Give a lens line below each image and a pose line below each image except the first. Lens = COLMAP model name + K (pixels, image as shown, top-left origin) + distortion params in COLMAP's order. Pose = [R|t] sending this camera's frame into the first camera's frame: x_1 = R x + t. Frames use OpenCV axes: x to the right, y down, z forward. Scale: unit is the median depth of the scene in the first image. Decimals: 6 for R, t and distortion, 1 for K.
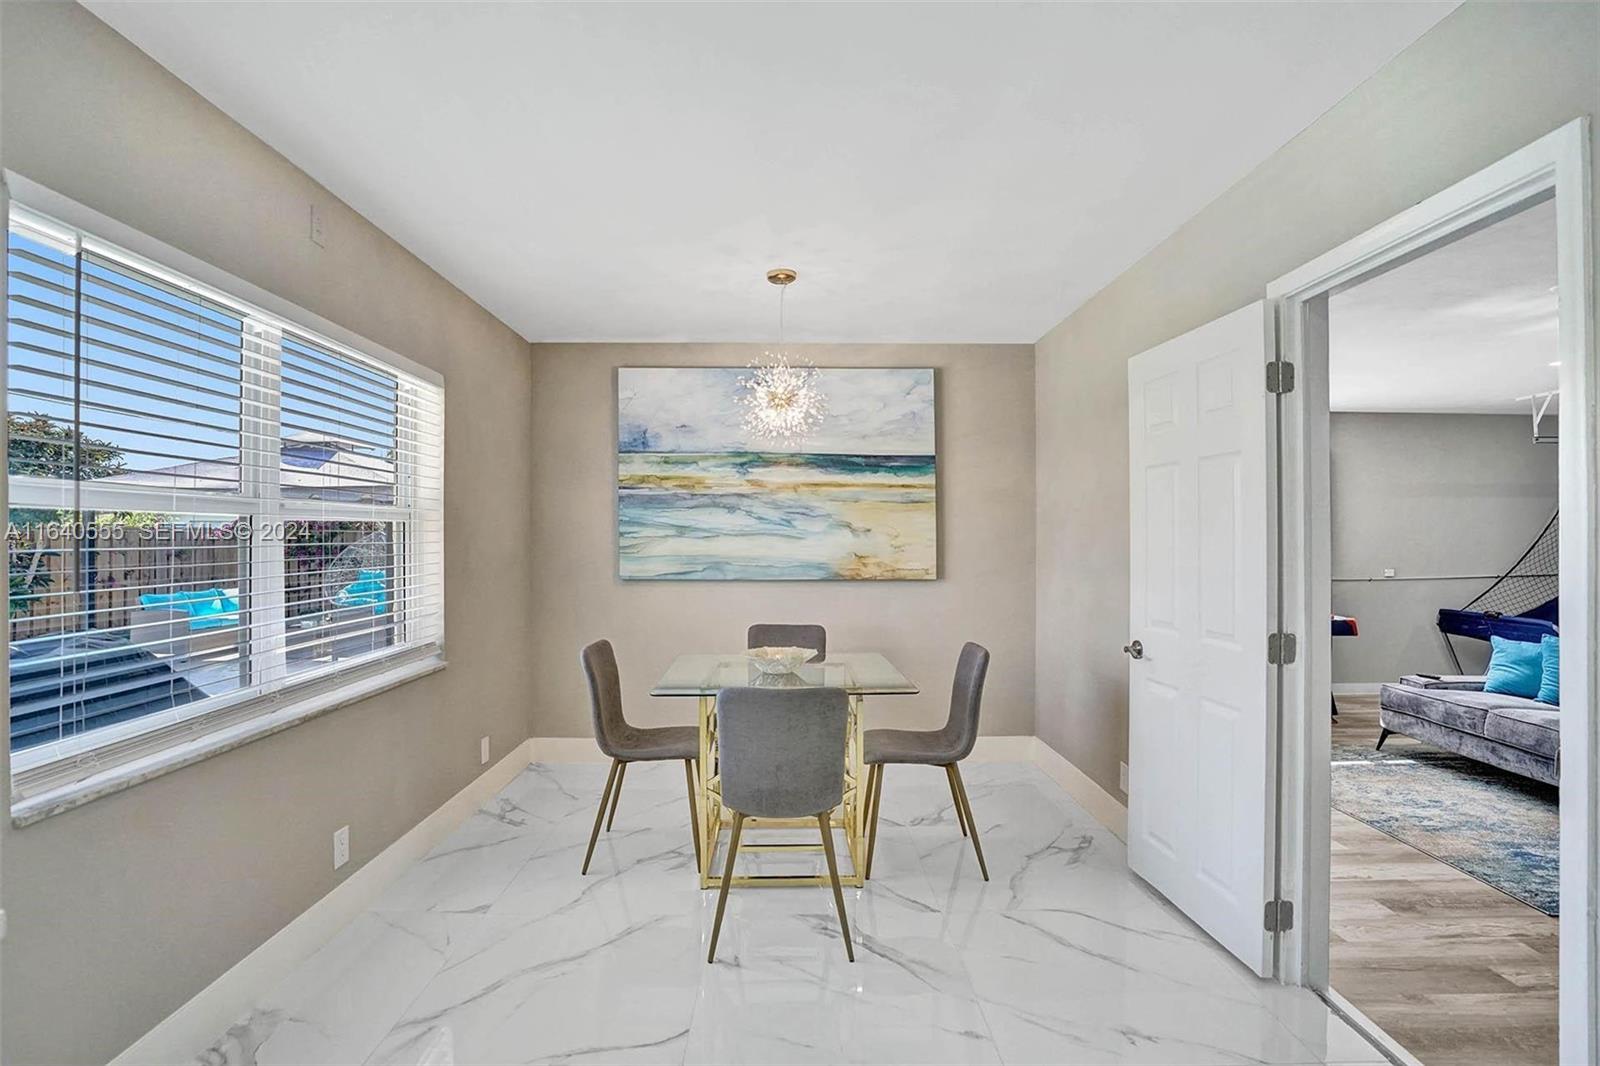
lens RADIAL K [[754.7, 0, 798.9], [0, 754.7, 544.6], [0, 0, 1]] dist [-0.017787, 0.000307]
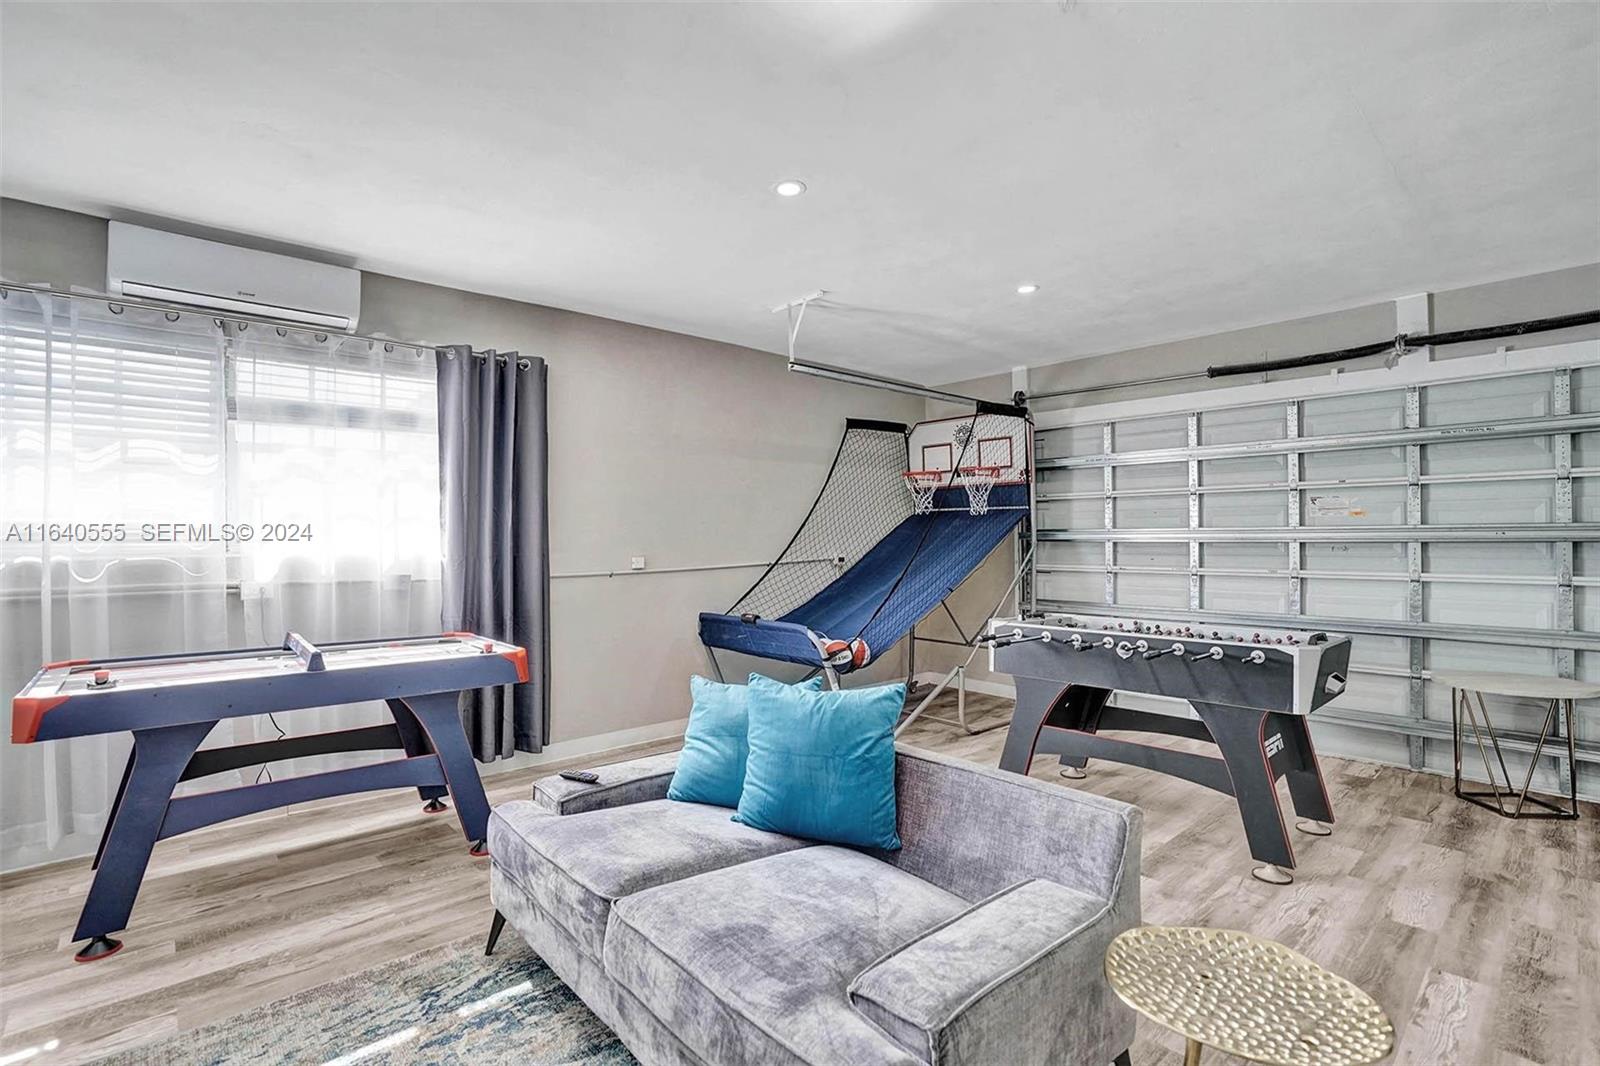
lens RADIAL K [[773.6, 0, 817.0], [0, 773.6, 538.1], [0, 0, 1]] dist [-0.013988, 0.000537]
pose [[0.744599, -0.001668, 0.667510, 0.462653], [0.009077, 0.999930, -0.007627, 0.023318], [-0.667451, 0.011737, 0.744561, 0.391075]]
